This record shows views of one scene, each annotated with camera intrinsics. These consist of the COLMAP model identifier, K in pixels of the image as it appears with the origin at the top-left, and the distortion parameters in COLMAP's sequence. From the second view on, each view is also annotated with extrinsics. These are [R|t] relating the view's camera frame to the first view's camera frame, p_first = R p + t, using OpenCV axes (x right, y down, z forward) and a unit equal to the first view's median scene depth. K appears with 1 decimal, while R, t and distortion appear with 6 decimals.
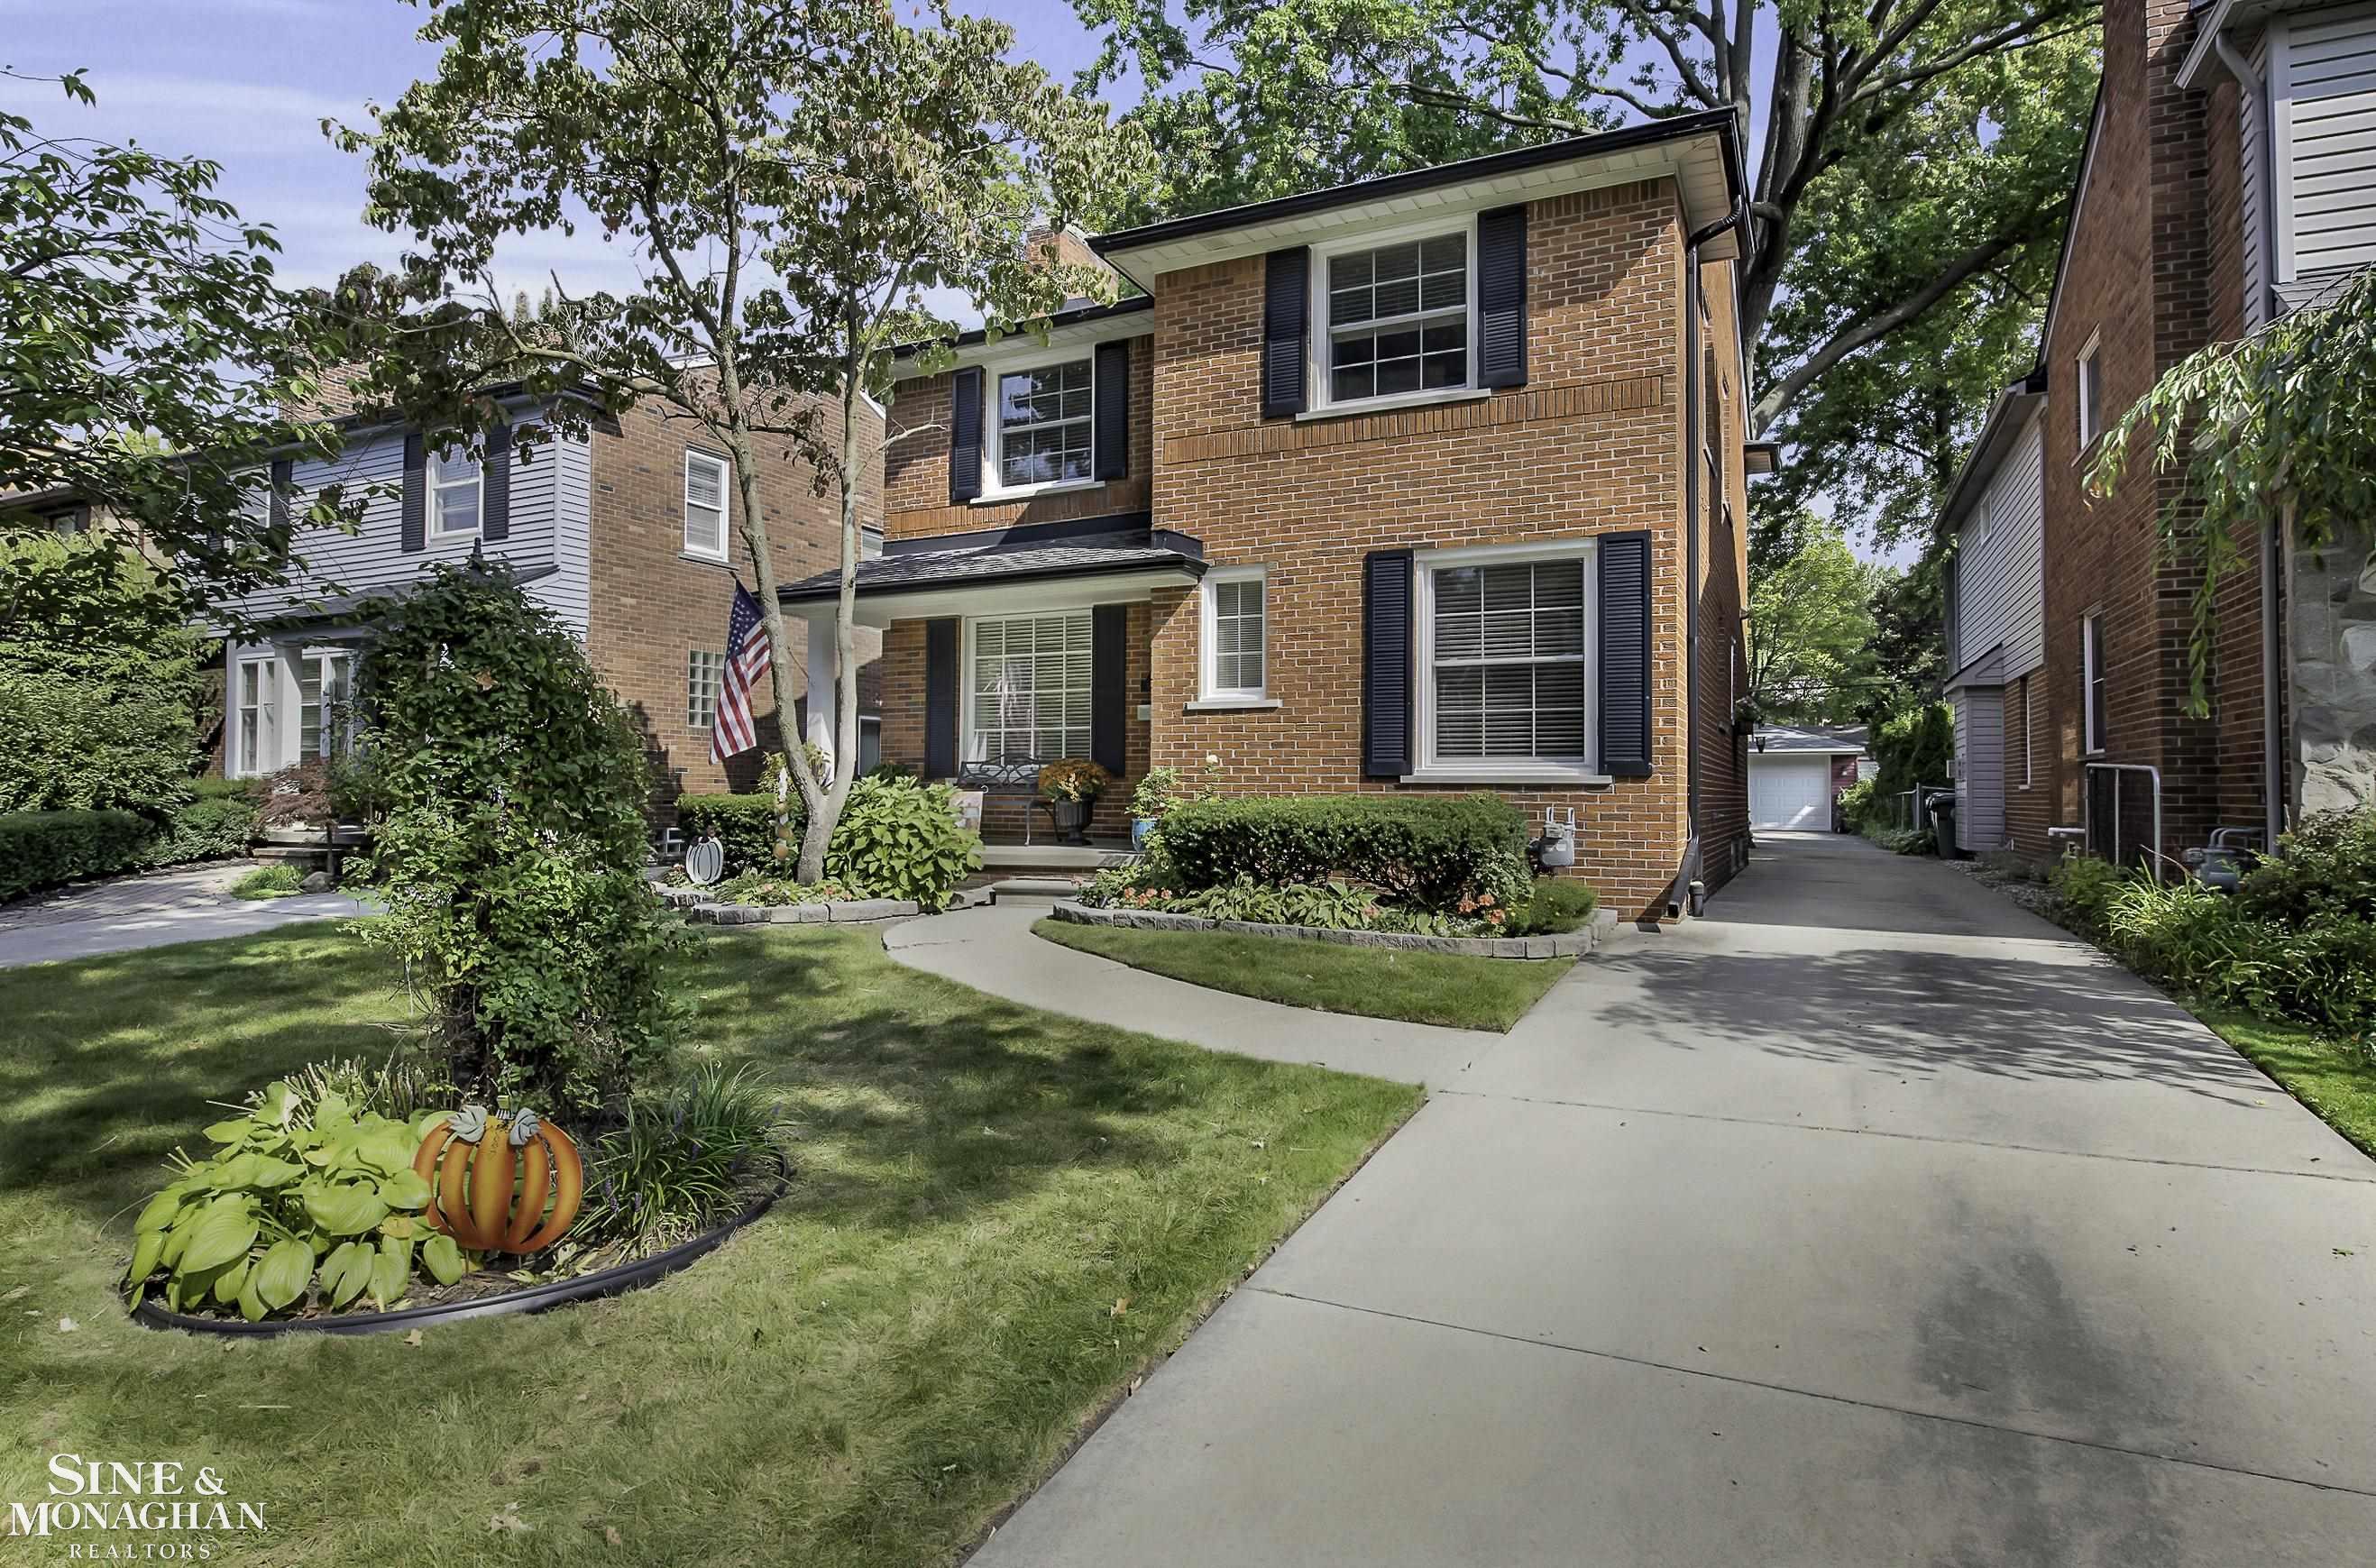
lens RADIAL K [[1257.9, 0, 1204.5], [0, 1257.9, 778.6], [0, 0, 1]] dist [-0.003135, 0.000469]
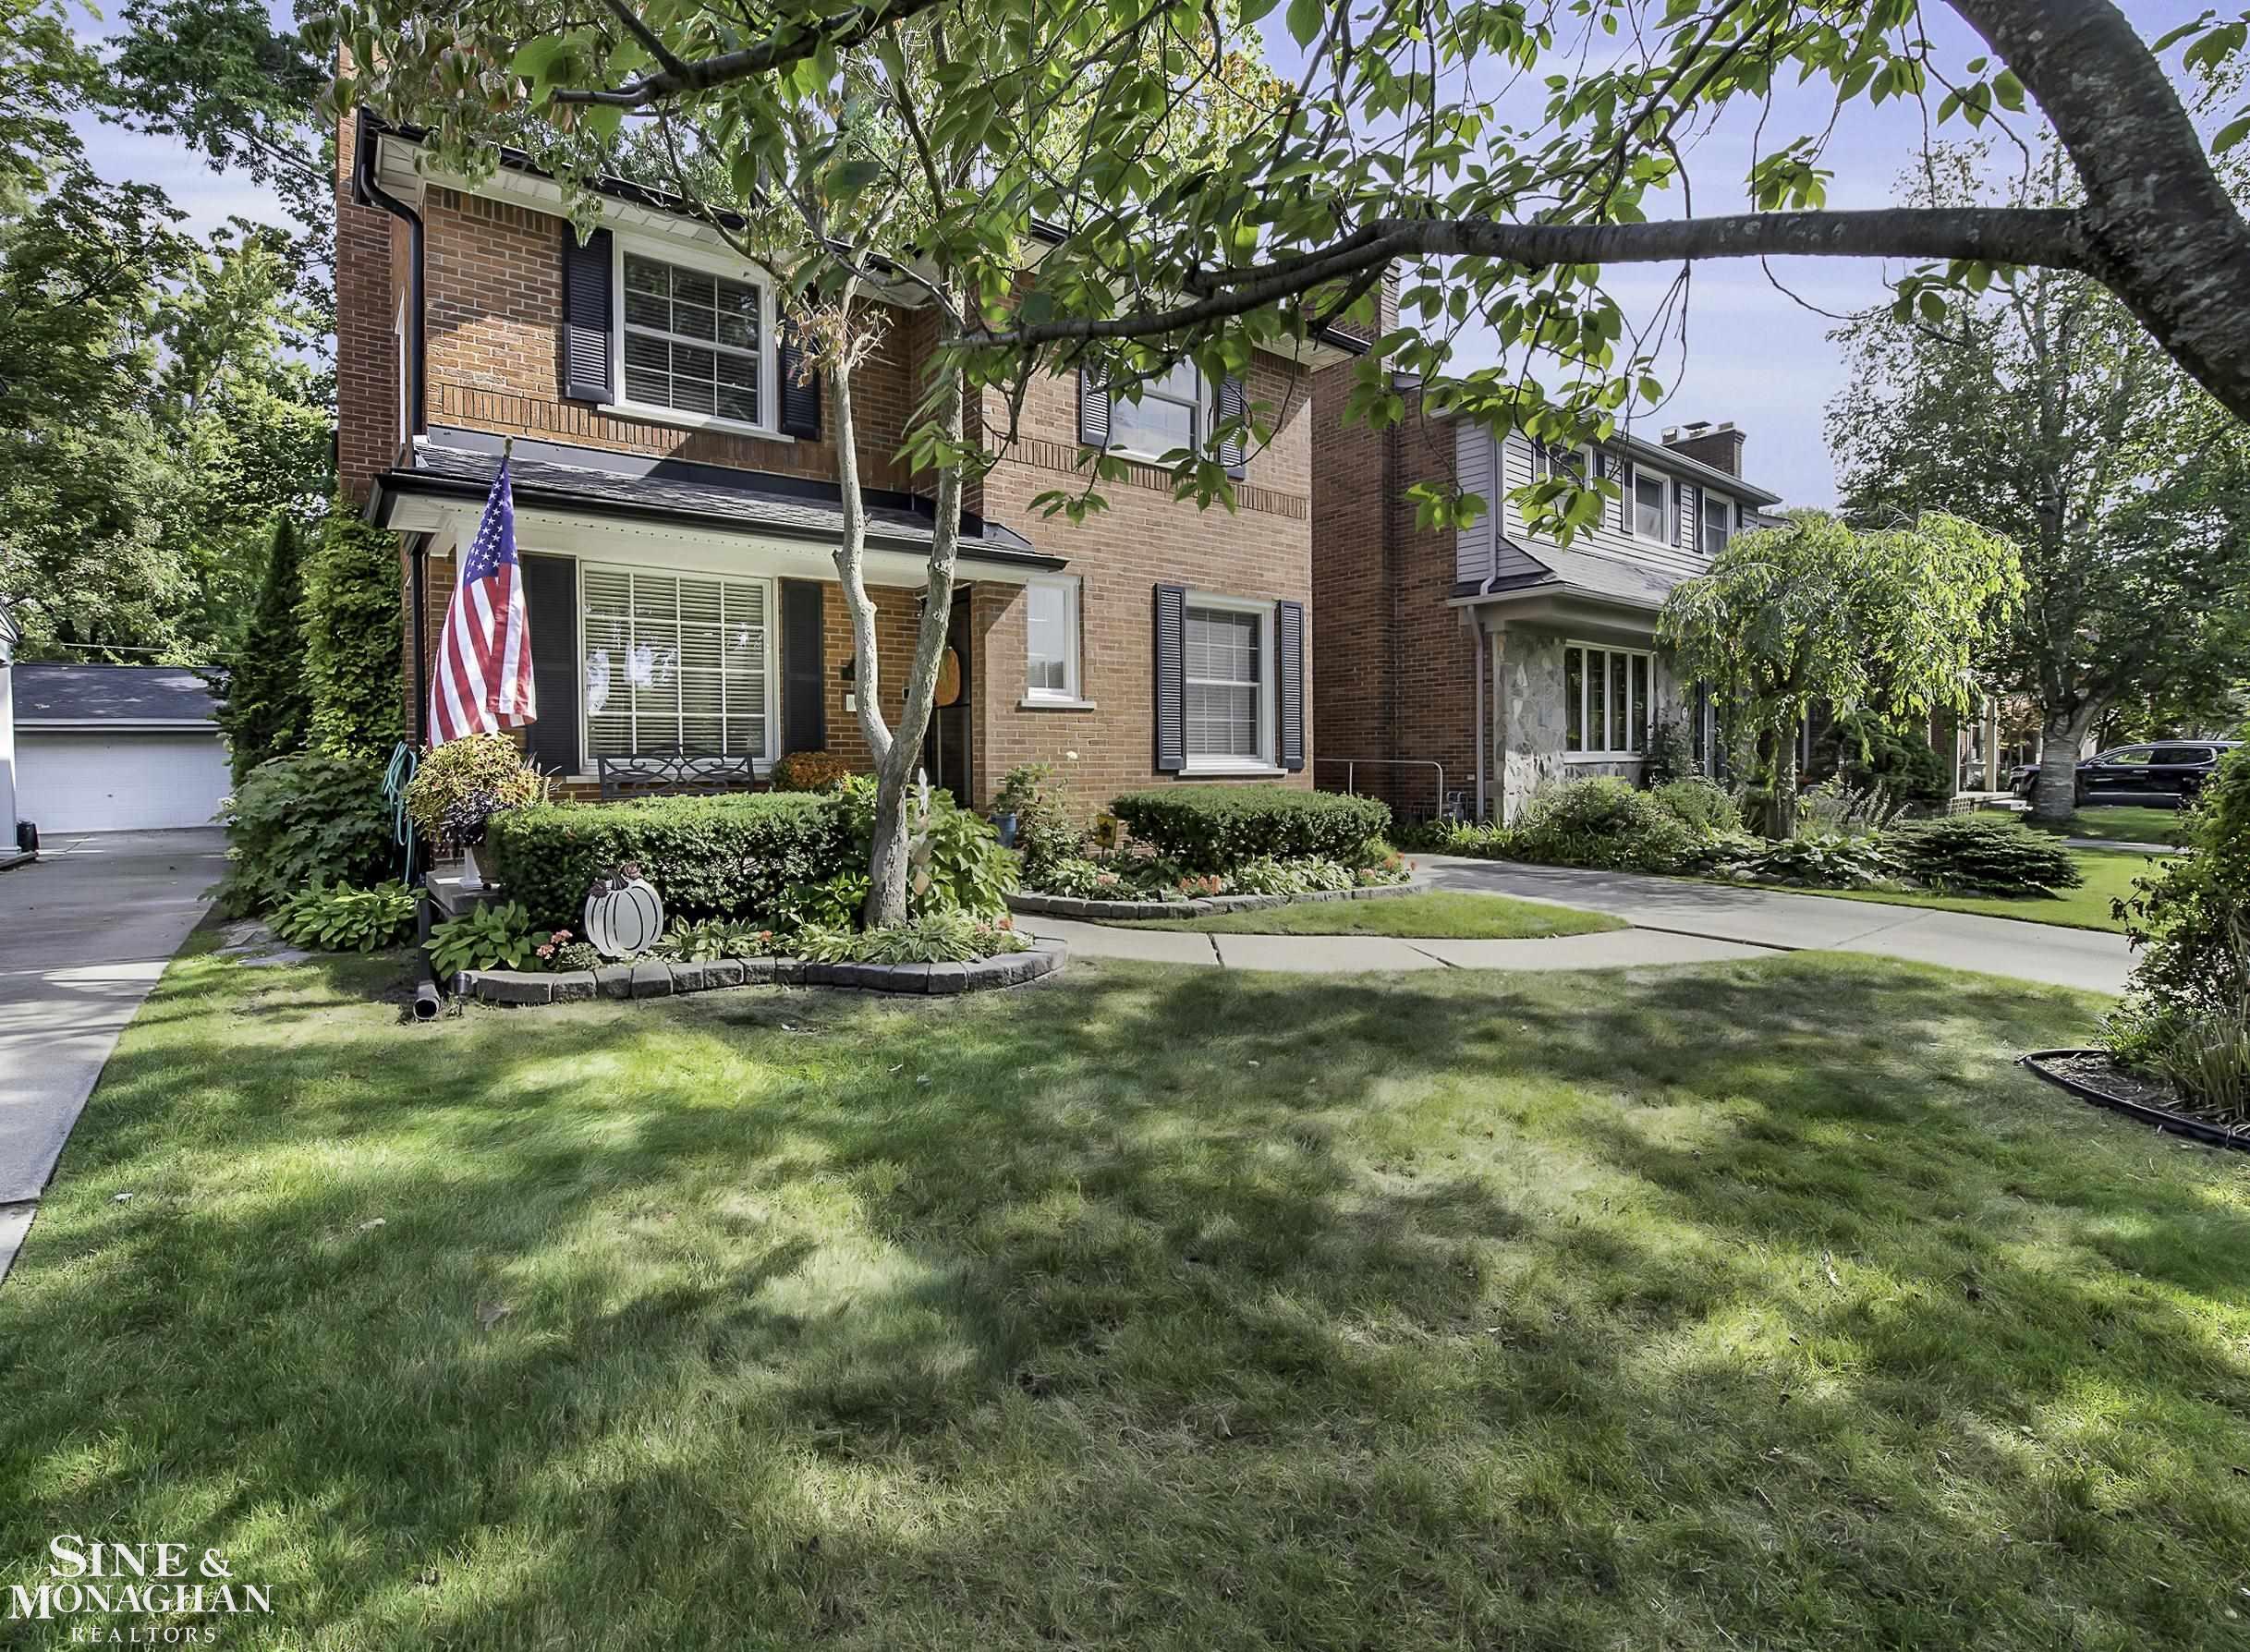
lens RADIAL K [[1122.5, 0, 1153.4], [0, 1122.5, 755.9], [0, 0, 1]] dist [-0.000088, 0.000230]
pose [[0.442557, -0.000669, 0.896740, -0.834844], [-0.001289, 0.999998, 0.001382, -0.017643], [-0.896739, -0.001768, 0.442556, 0.527788]]
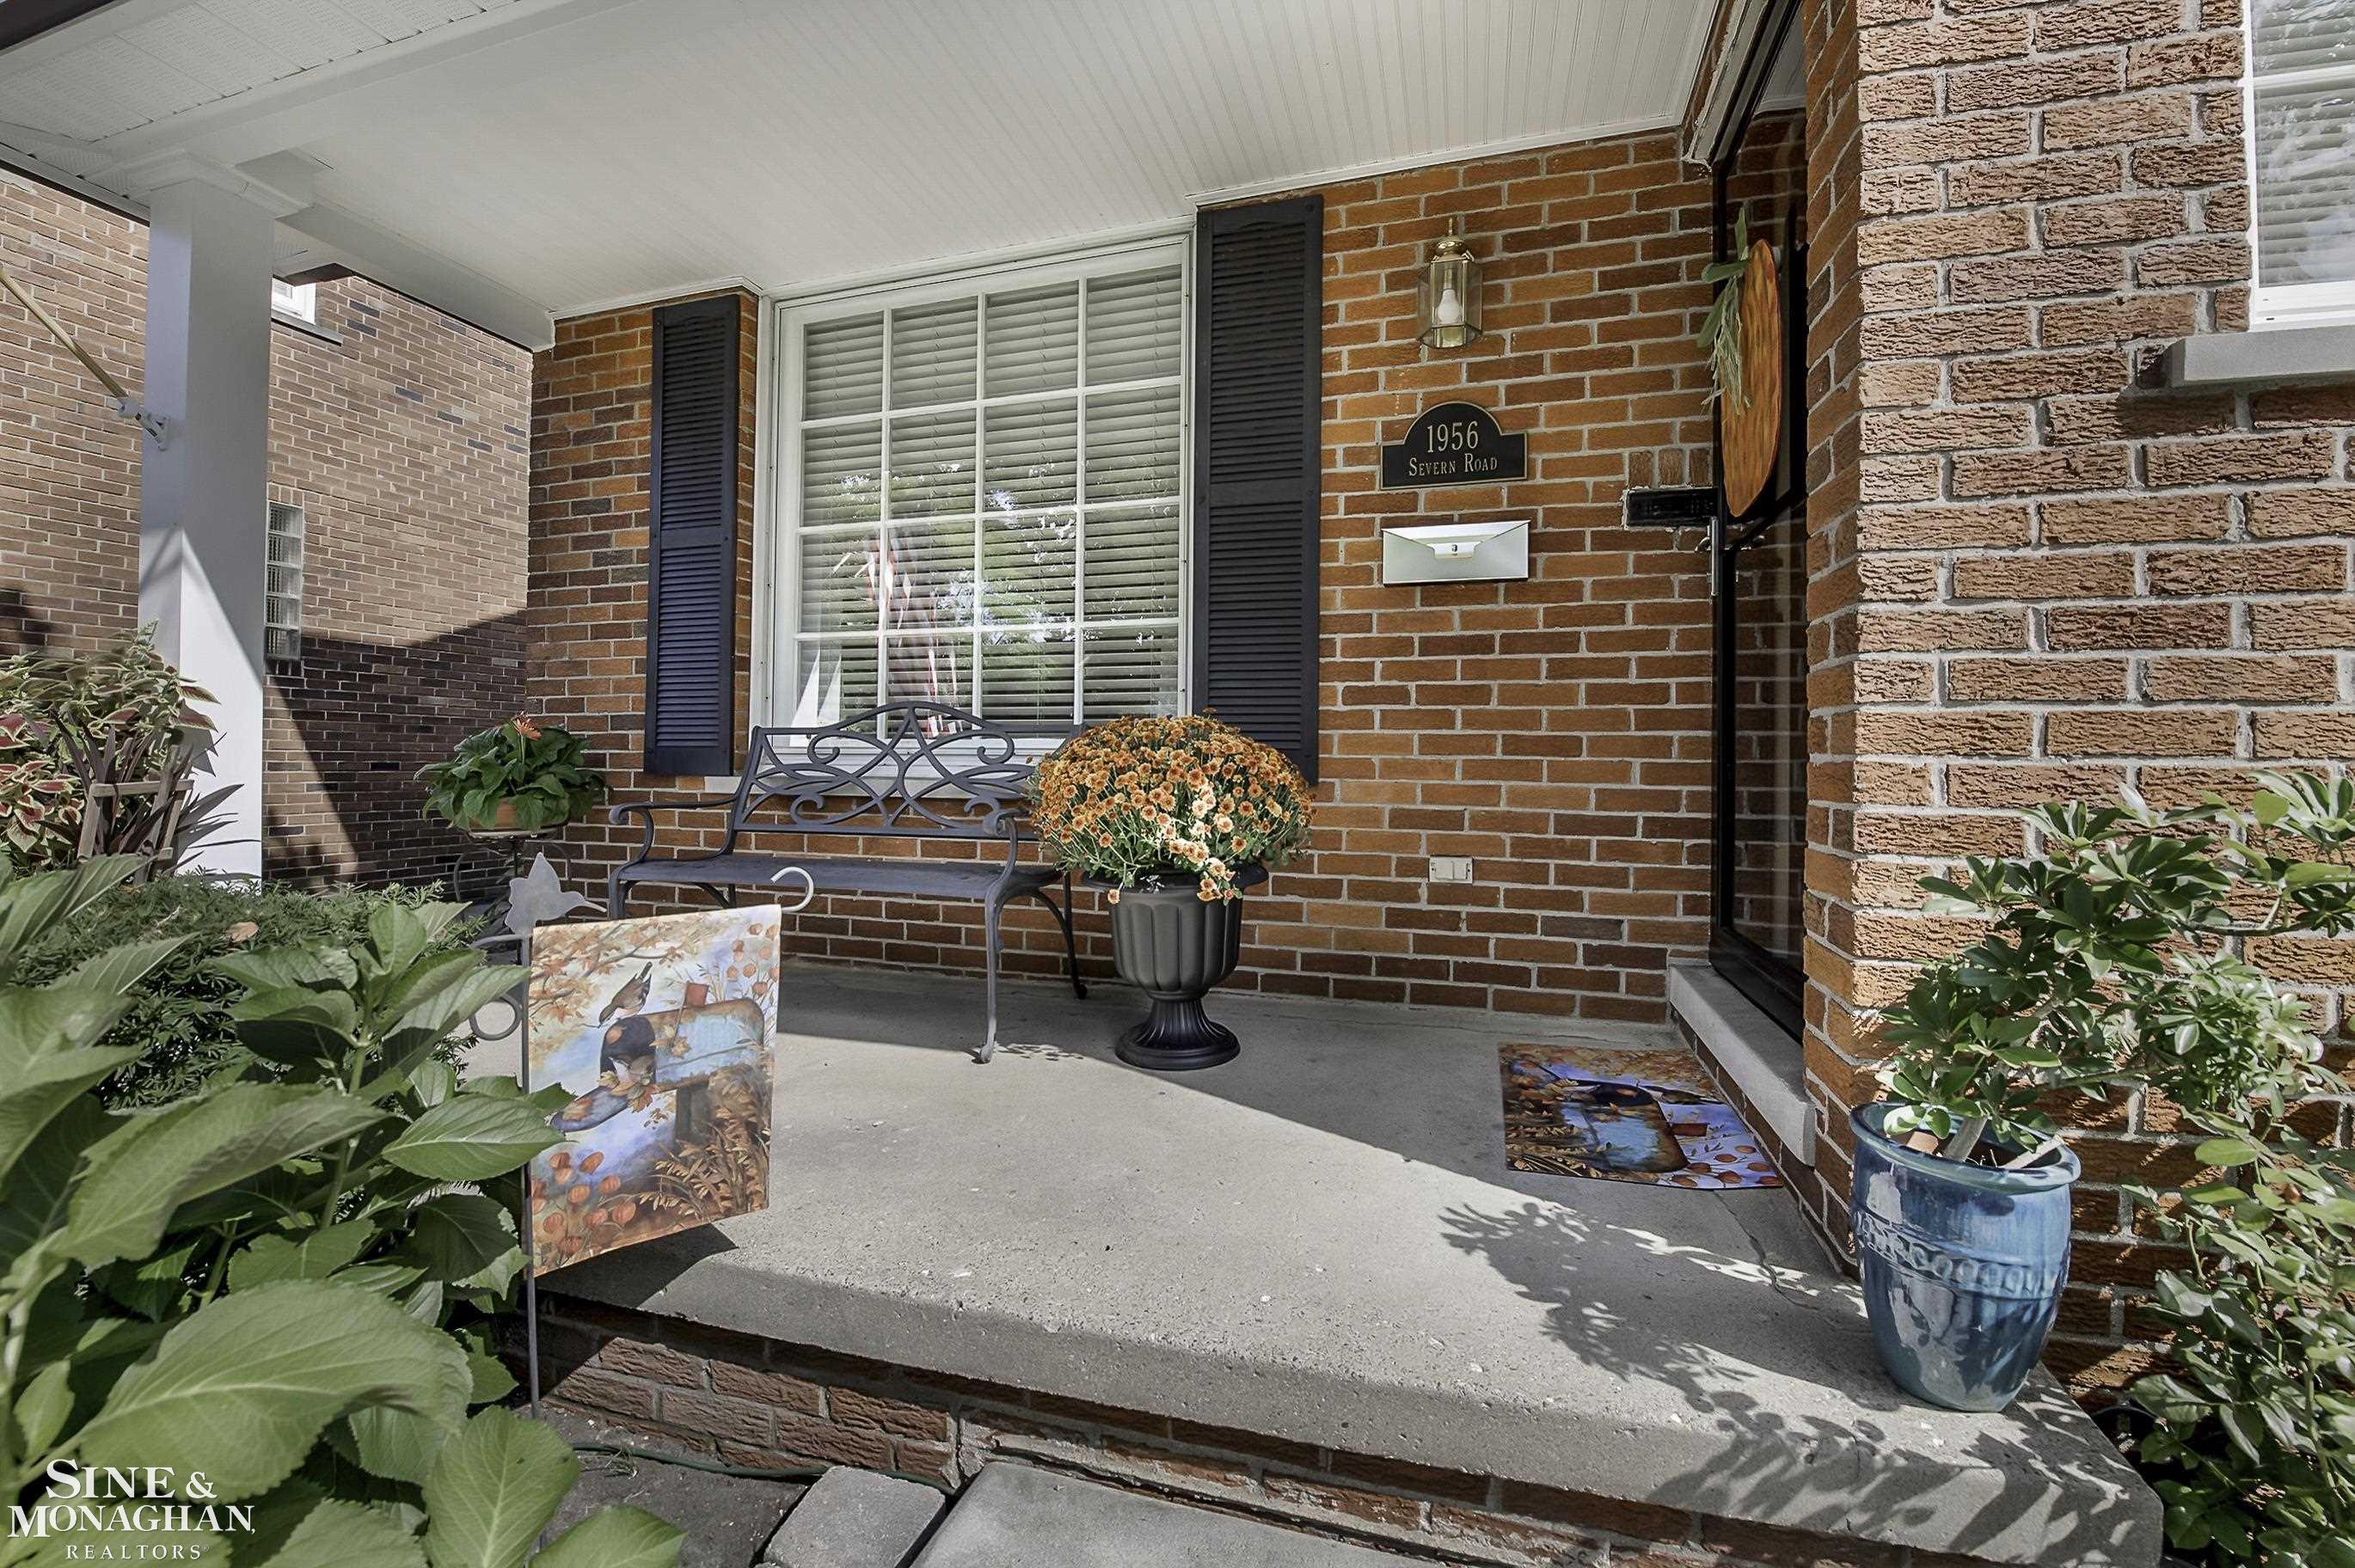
lens RADIAL K [[982.8, 0, 1184.8], [0, 982.8, 759.1], [0, 0, 1]] dist [-0.002617, -0.000164]
pose [[0.989714, 0.004960, 0.142971, -0.154978], [-0.006510, 0.999925, 0.010376, -0.011076], [-0.142909, -0.011200, 0.989672, 0.956214]]
